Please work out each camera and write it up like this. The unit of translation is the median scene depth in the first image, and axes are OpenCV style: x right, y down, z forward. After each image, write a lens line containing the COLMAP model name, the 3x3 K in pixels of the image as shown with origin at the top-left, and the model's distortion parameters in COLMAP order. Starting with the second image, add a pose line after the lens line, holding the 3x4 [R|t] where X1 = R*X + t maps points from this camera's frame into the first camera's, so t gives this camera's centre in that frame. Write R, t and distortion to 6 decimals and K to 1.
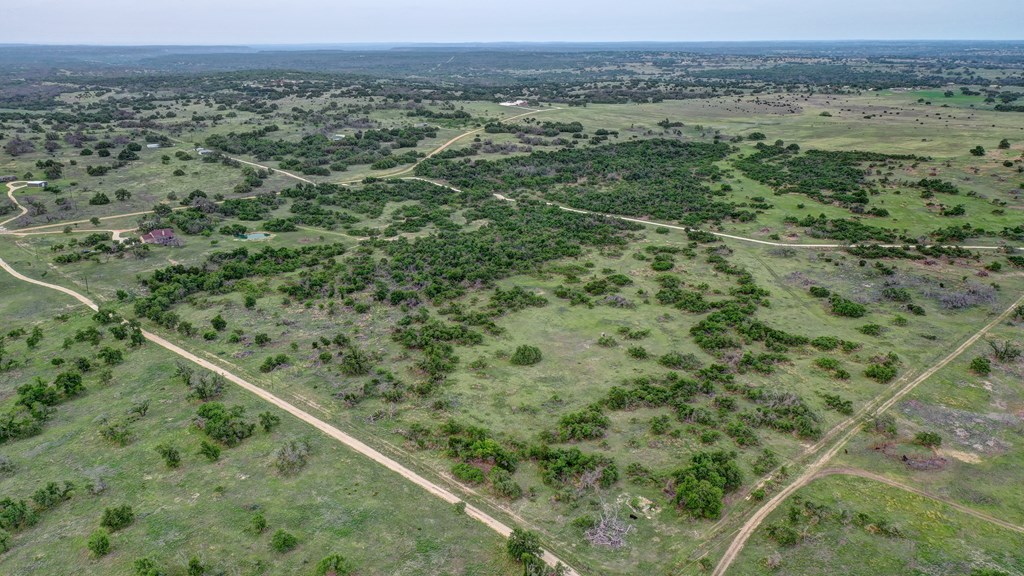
lens RADIAL K [[826.8, 0, 512.0], [0, 826.8, 288.0], [0, 0, 1]] dist [0.001527, 0.001780]
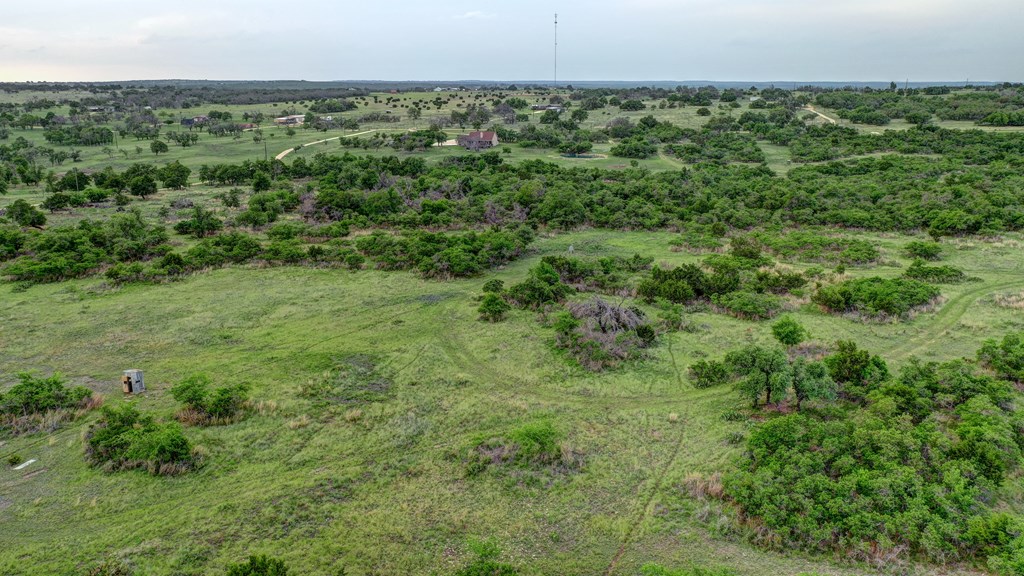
lens RADIAL K [[826.8, 0, 512.0], [0, 826.8, 288.0], [0, 0, 1]] dist [0.001527, 0.001780]
pose [[0.494307, 0.205169, -0.844728, 0.311255], [-0.244387, 0.965355, 0.091460, -0.008048], [0.834227, 0.161232, 0.527323, 0.915627]]
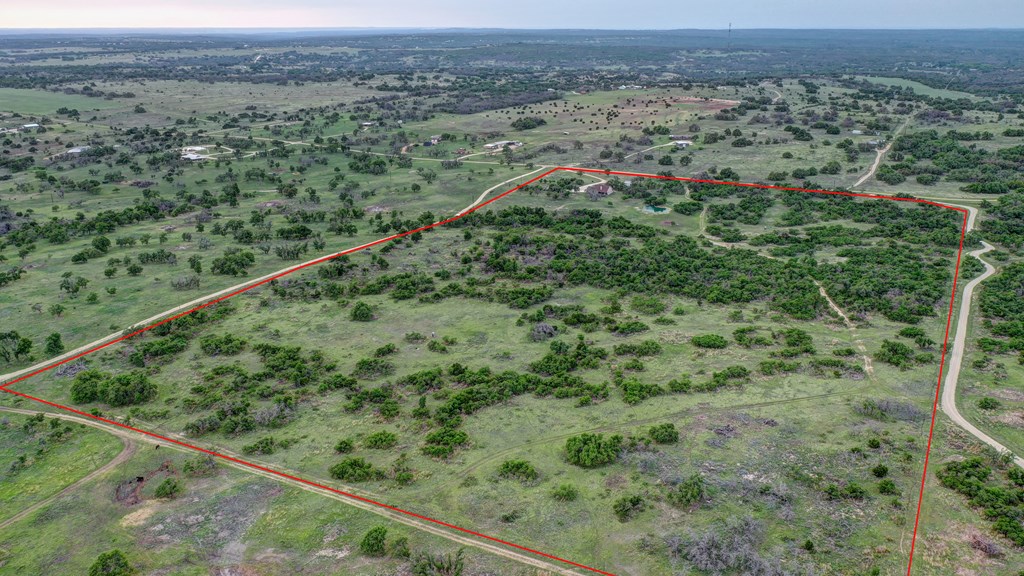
lens RADIAL K [[826.8, 0, 512.0], [0, 826.8, 288.0], [0, 0, 1]] dist [0.001527, 0.001780]
pose [[0.257814, 0.292181, -0.920957, 0.954532], [-0.278232, 0.935255, 0.218828, -0.218977], [0.925267, 0.199823, 0.322416, 0.723354]]
